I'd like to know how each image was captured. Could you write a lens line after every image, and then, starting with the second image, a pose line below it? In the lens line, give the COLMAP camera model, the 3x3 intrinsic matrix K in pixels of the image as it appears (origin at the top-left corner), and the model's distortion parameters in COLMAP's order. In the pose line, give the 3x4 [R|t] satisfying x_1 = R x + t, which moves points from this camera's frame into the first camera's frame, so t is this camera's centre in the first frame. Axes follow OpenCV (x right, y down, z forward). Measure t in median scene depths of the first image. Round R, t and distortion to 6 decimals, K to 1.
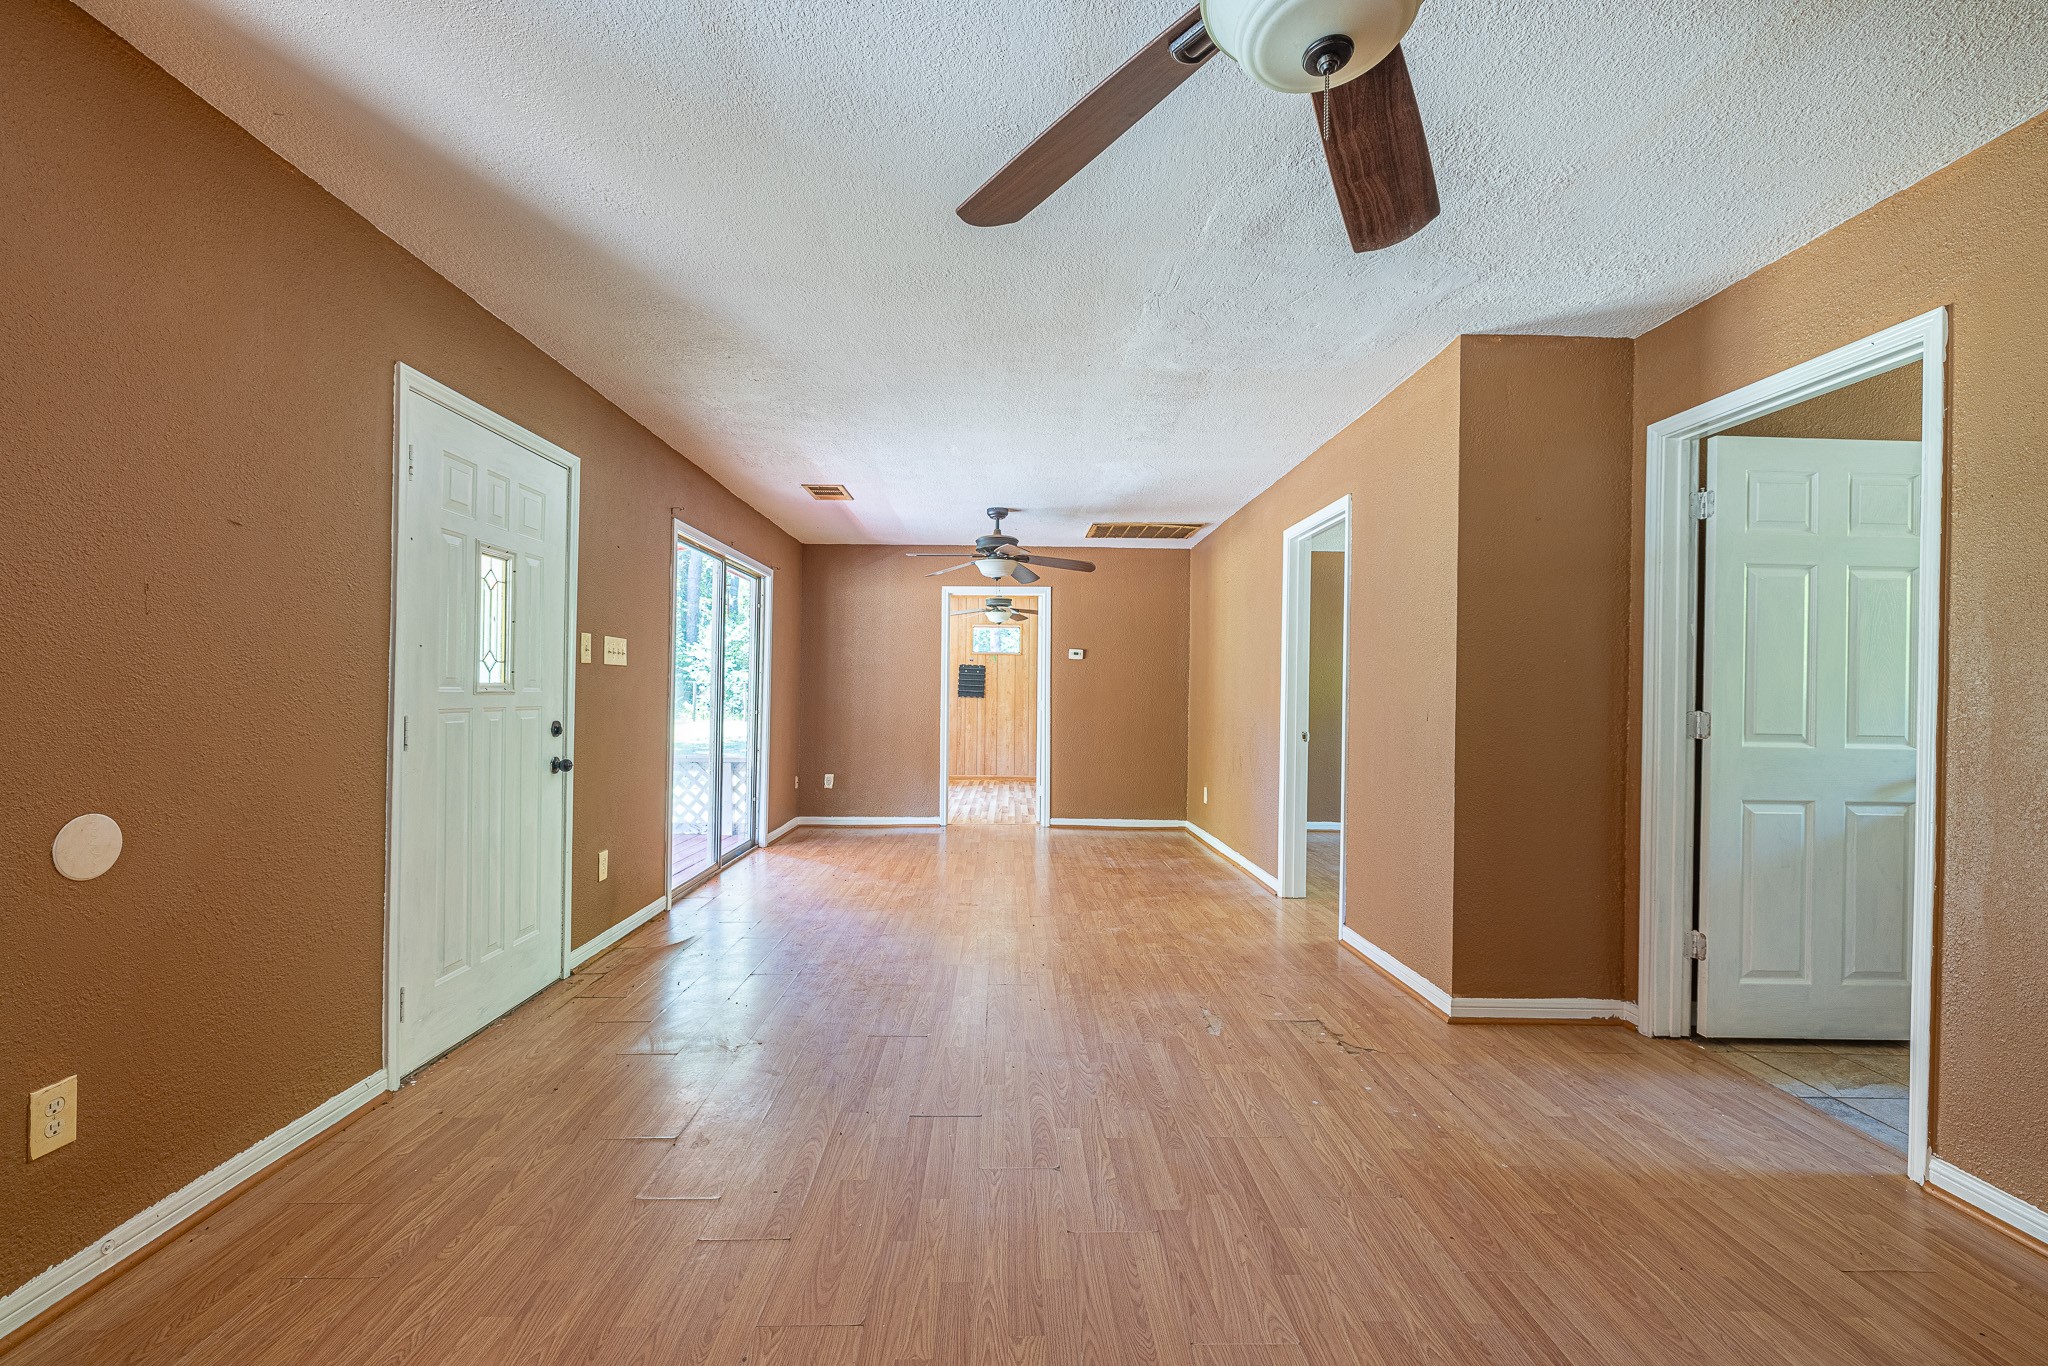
lens RADIAL K [[842.0, 0, 1024.0], [0, 842.0, 683.0], [0, 0, 1]] dist [-0.027643, -0.000009]
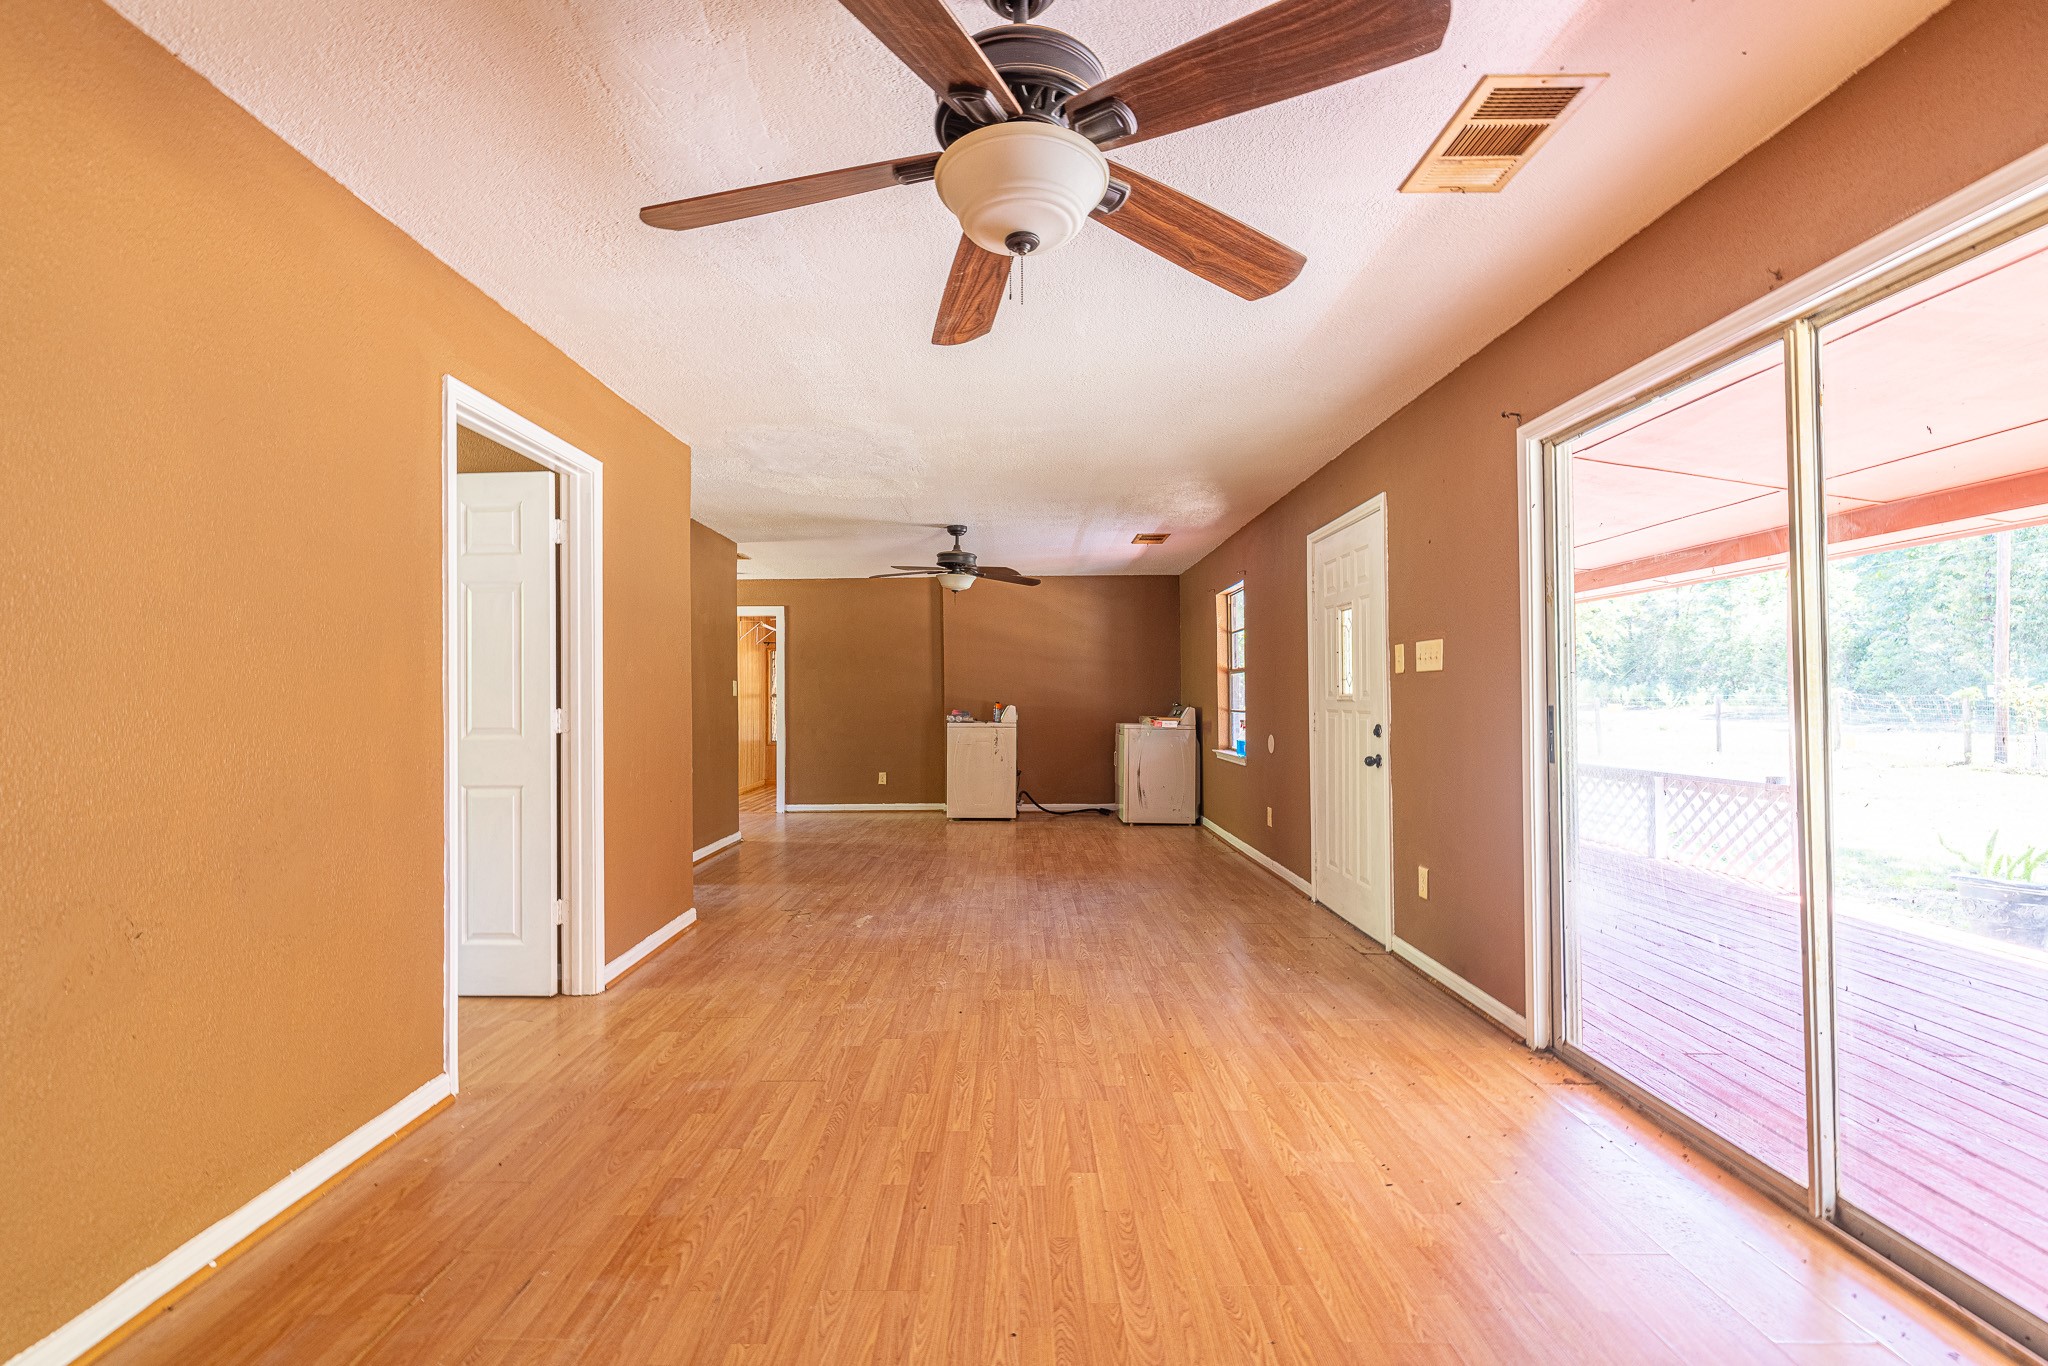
lens RADIAL K [[862.2, 0, 1010.0], [0, 862.2, 681.6], [0, 0, 1]] dist [0.000397, 0.000008]
pose [[-0.999530, -0.007579, 0.029691, -0.059221], [-0.008428, 0.999557, -0.028560, 0.021193], [-0.029461, -0.028797, -0.999151, 2.004757]]
